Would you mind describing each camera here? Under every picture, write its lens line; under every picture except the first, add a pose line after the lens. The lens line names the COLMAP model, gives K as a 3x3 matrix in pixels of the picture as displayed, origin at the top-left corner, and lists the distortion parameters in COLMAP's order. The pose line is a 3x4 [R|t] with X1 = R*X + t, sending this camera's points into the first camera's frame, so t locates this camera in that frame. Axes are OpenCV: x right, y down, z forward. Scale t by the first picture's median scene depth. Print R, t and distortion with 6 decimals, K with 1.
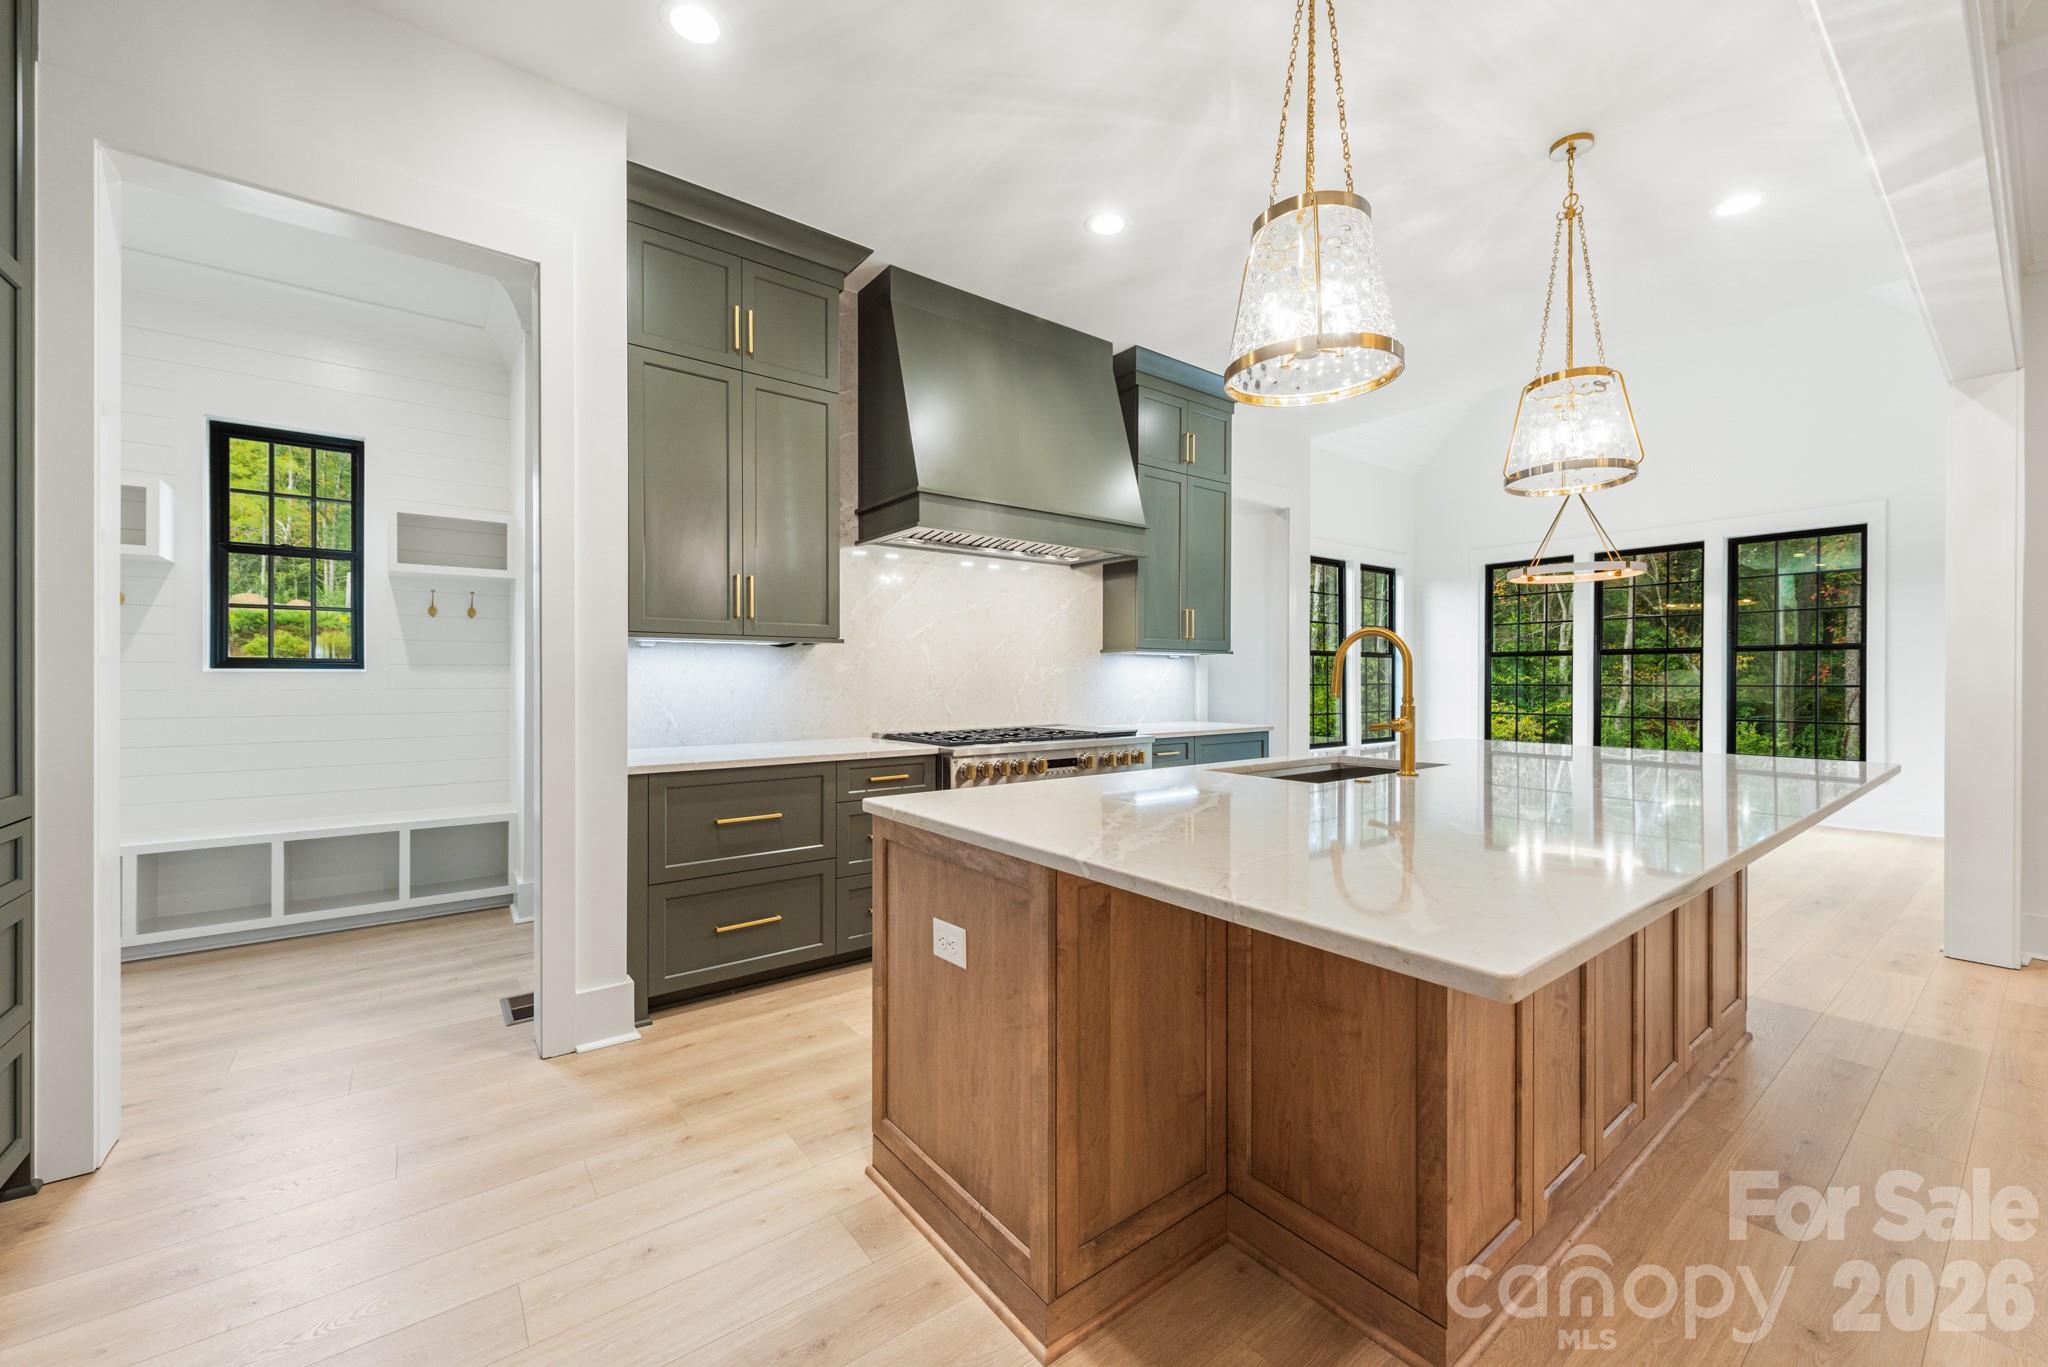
lens RADIAL K [[802.5, 0, 1025.1], [0, 802.5, 679.4], [0, 0, 1]] dist [0.007481, -0.002251]
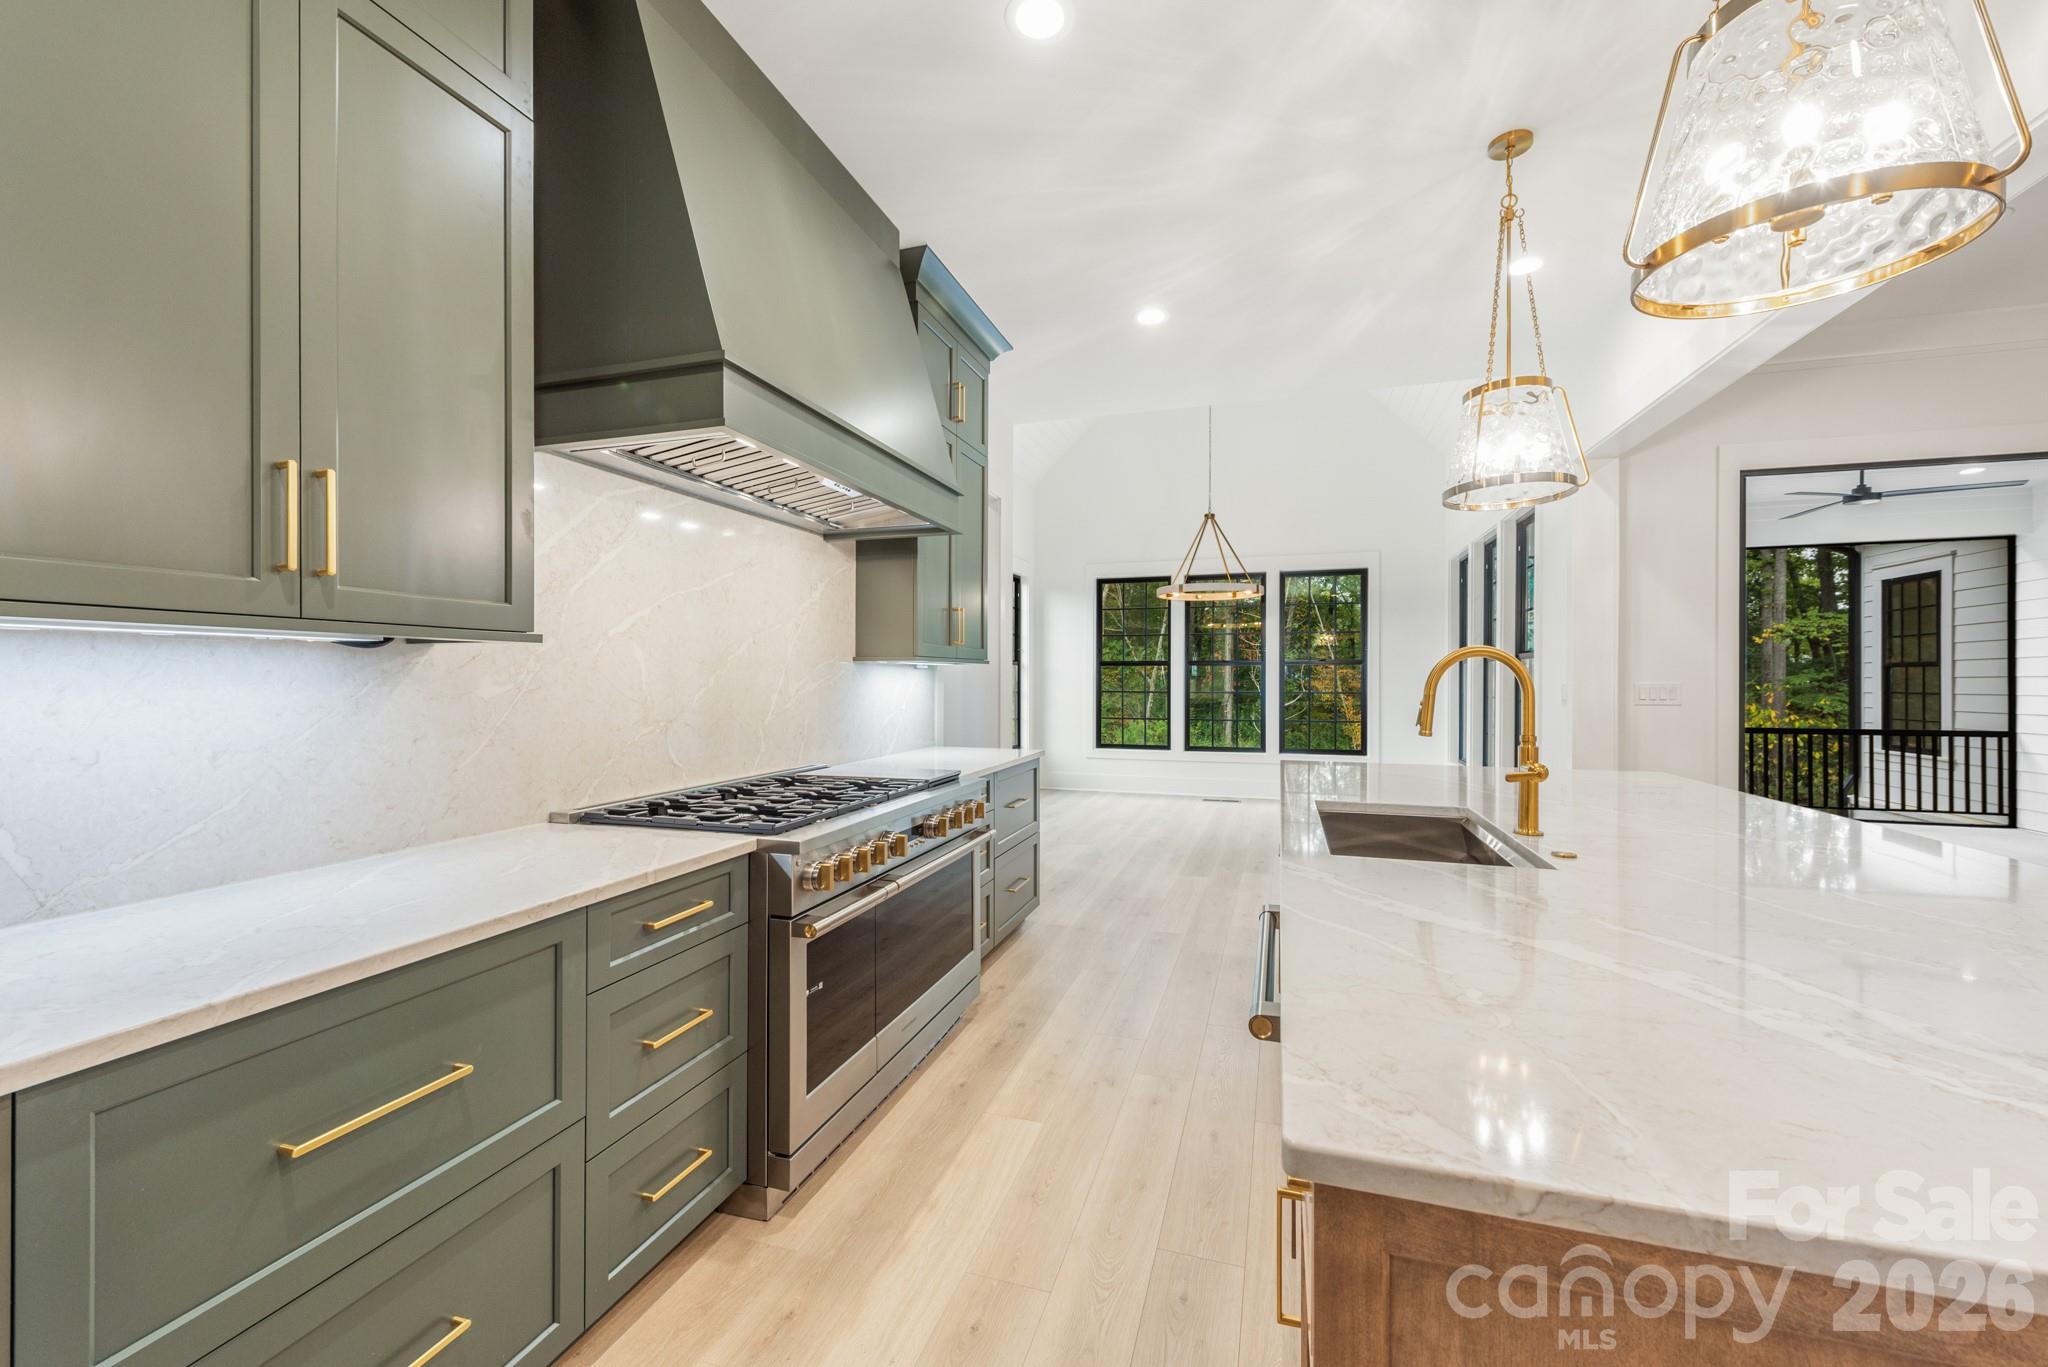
lens RADIAL K [[802.5, 0, 1036.1], [0, 802.5, 683.3], [0, 0, 1]] dist [0.007481, -0.002251]
pose [[0.814266, -0.002662, 0.580486, -0.196080], [-0.000753, 0.999984, 0.005641, -0.017841], [-0.580492, -0.005030, 0.814251, 0.323377]]
